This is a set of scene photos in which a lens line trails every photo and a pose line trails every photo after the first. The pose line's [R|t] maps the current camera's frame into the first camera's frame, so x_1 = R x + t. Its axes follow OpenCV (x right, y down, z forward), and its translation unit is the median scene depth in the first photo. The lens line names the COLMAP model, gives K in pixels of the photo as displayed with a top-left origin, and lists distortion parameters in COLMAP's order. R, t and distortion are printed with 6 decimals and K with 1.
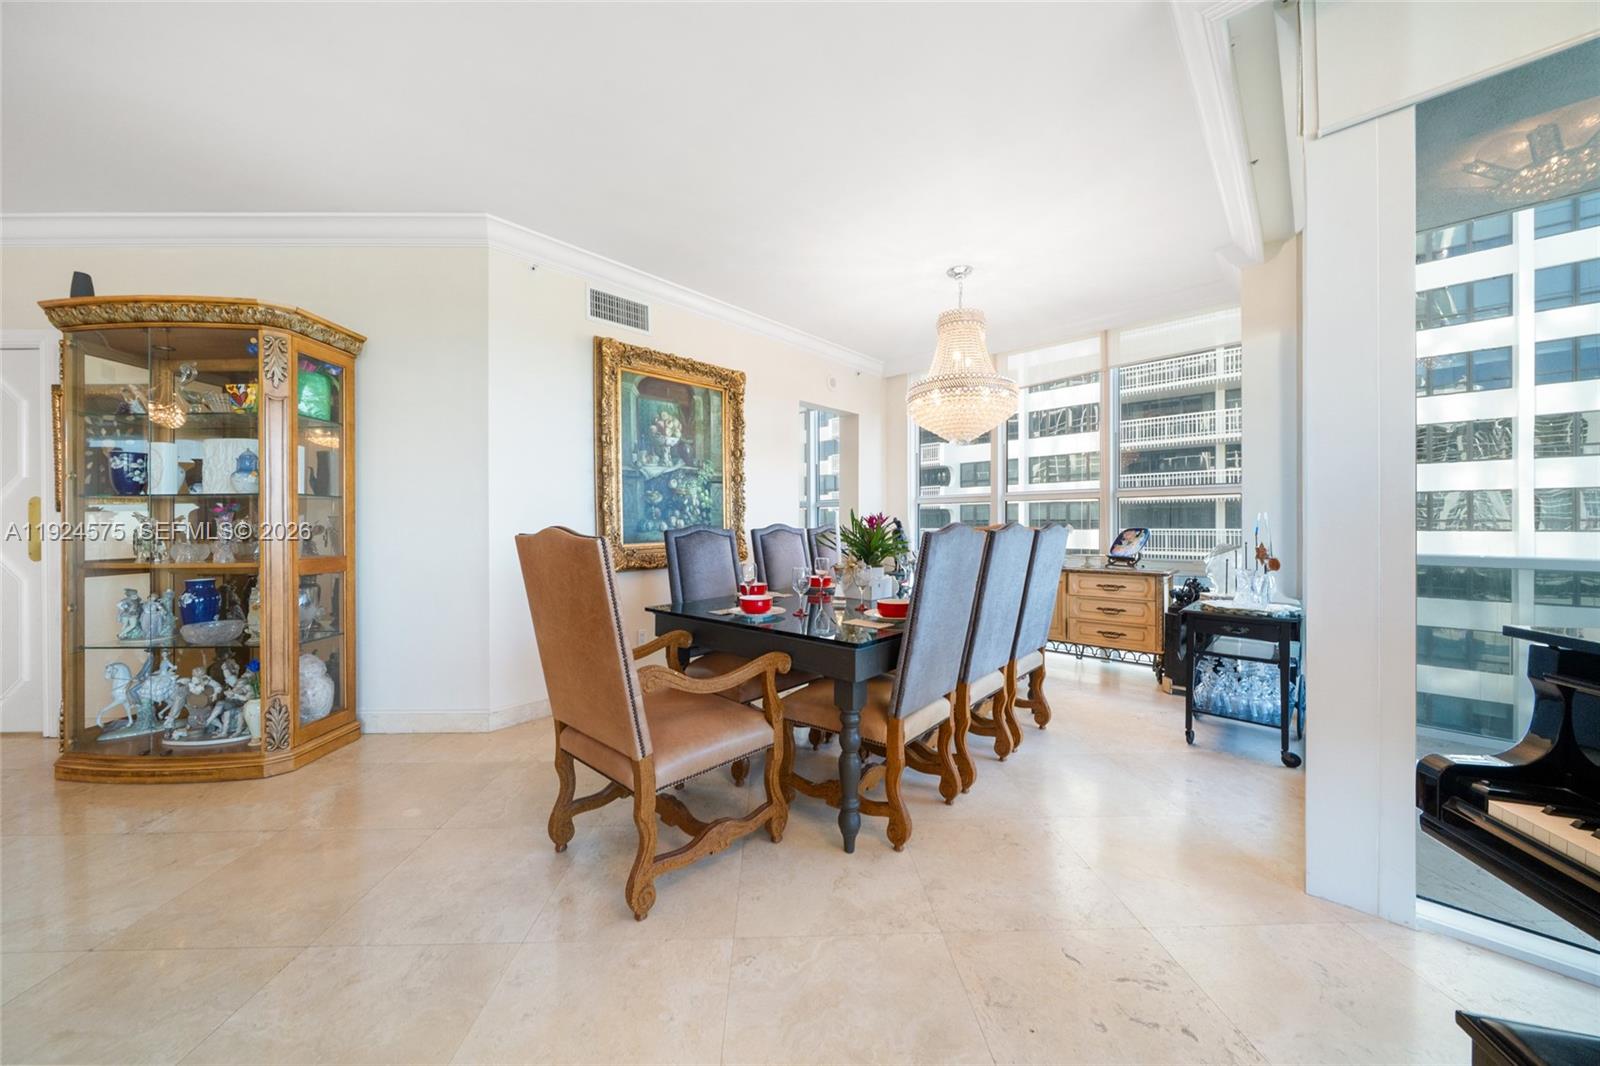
lens RADIAL K [[534.0, 0, 800.0], [0, 534.0, 533.0], [0, 0, 1]] dist [0.000452, 0.000090]
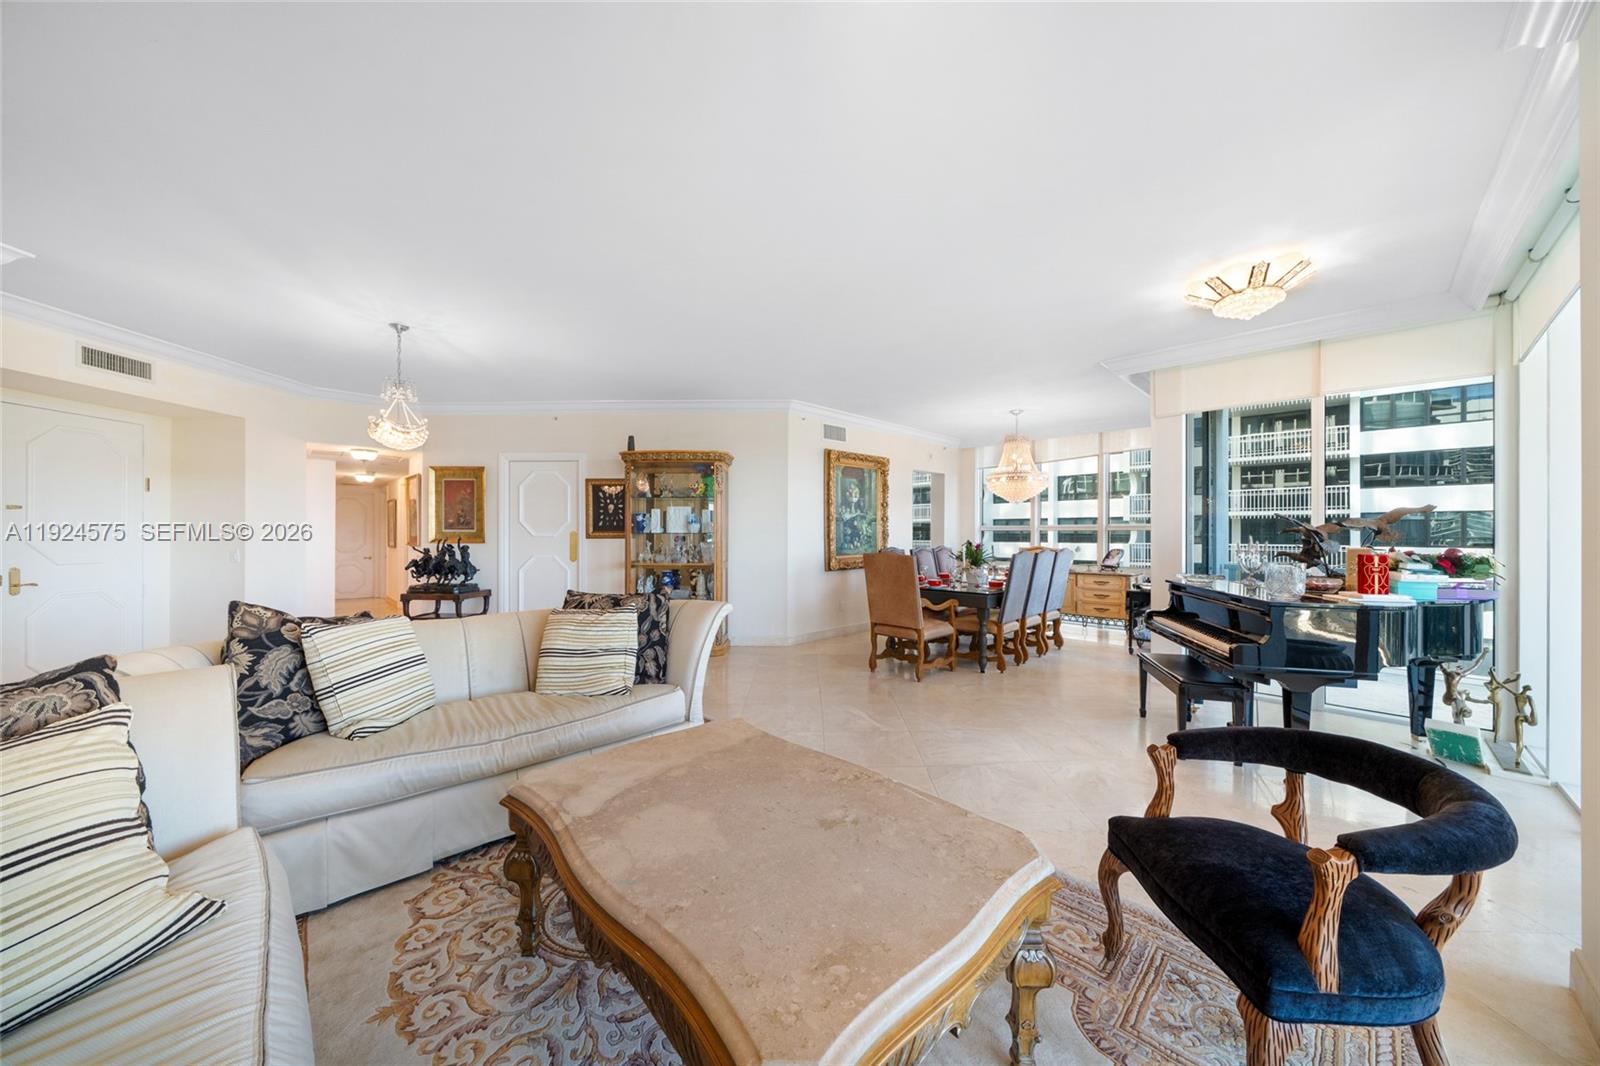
lens RADIAL K [[543.8, 0, 795.6], [0, 543.8, 538.1], [0, 0, 1]] dist [-0.001731, -0.000120]
pose [[0.998978, 0.007105, -0.044647, -0.368786], [-0.007388, 0.999954, -0.006192, -0.028694], [0.044601, 0.006516, 0.998984, -0.892823]]
